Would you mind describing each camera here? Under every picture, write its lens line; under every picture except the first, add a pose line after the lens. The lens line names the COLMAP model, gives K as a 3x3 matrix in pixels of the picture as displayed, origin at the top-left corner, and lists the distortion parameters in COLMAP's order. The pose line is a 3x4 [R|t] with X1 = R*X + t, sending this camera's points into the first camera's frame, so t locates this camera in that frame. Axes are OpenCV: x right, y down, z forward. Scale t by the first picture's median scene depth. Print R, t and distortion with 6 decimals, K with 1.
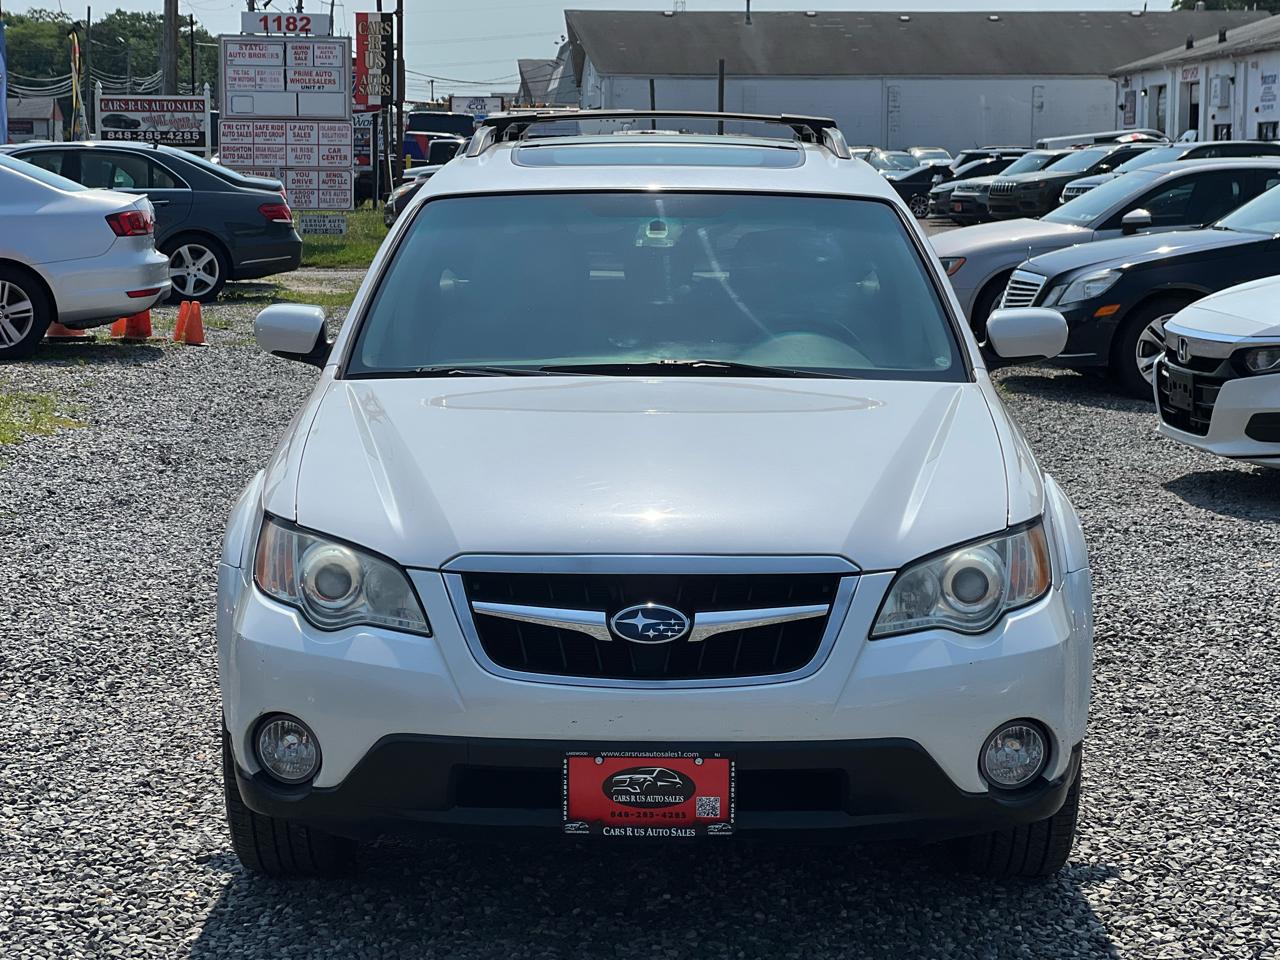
lens RADIAL K [[2893.6, 0, 638.7], [0, 2893.6, 473.4], [0, 0, 1]] dist [0.208880, 0.000000]
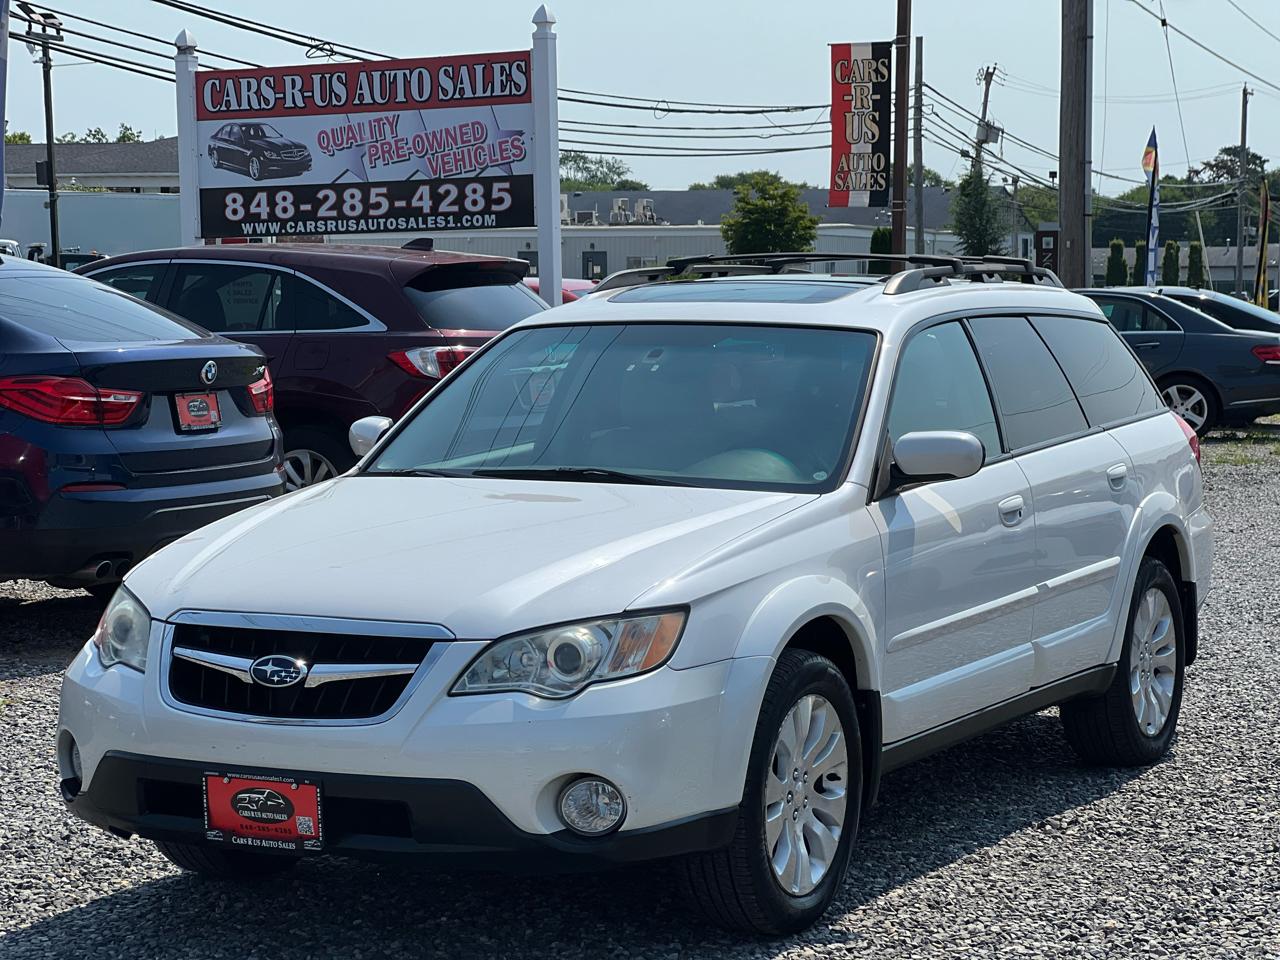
lens RADIAL K [[2893.6, 0, 648.8], [0, 2893.6, 473.5], [0, 0, 1]] dist [0.208880, 0.000000]
pose [[0.893853, 0.027530, -0.447515, 0.676065], [-0.049874, 0.998024, -0.038219, 0.007983], [0.445578, 0.056482, 0.893460, -0.023409]]
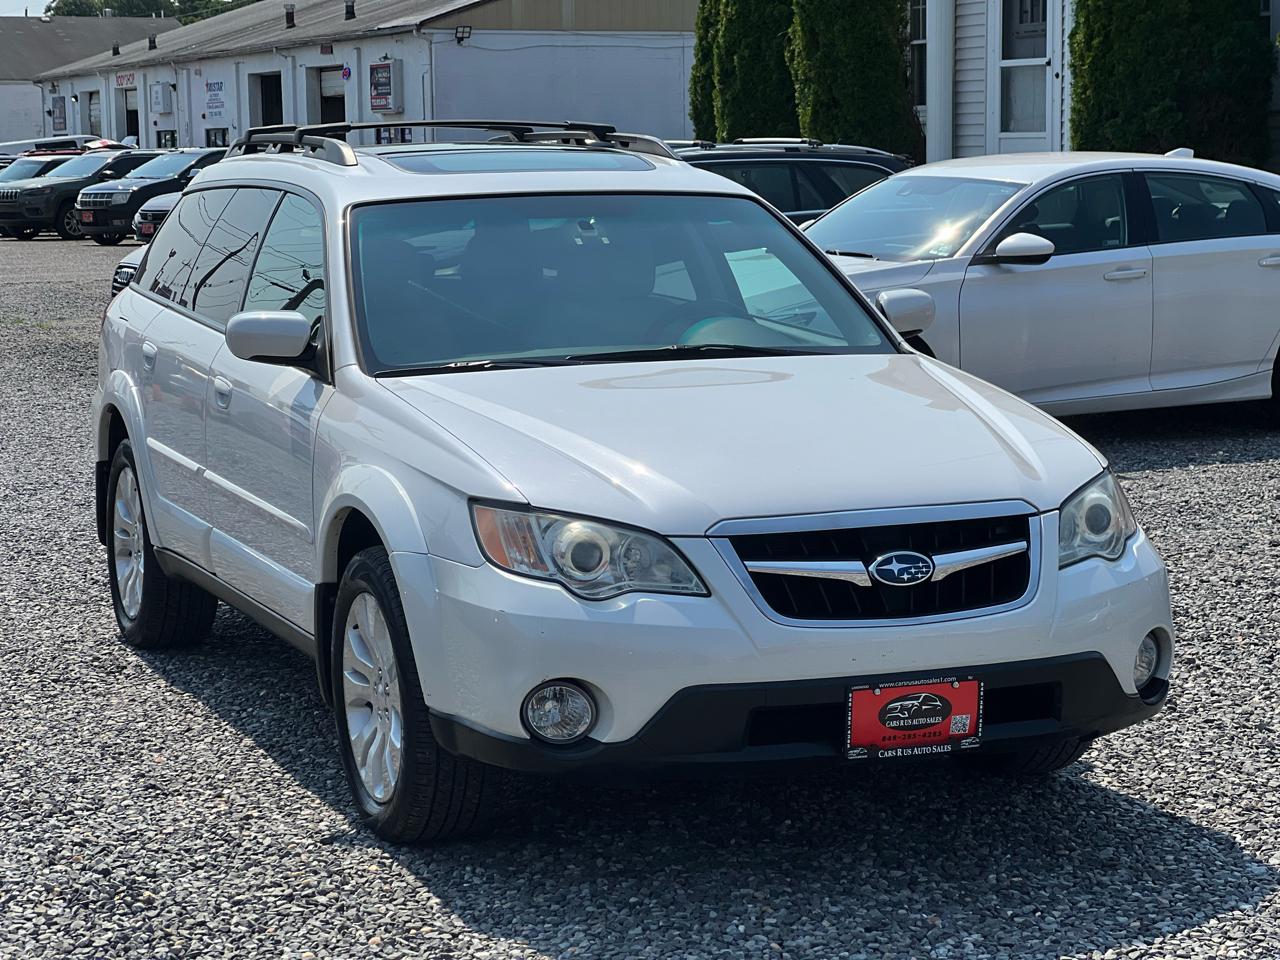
lens RADIAL K [[2893.6, 0, 642.4], [0, 2893.6, 489.7], [0, 0, 1]] dist [0.208880, 0.000000]
pose [[0.919601, -0.064424, 0.387534, -0.519744], [0.063054, 0.997878, 0.016264, -0.003689], [-0.387759, 0.009479, 0.921712, -0.007196]]
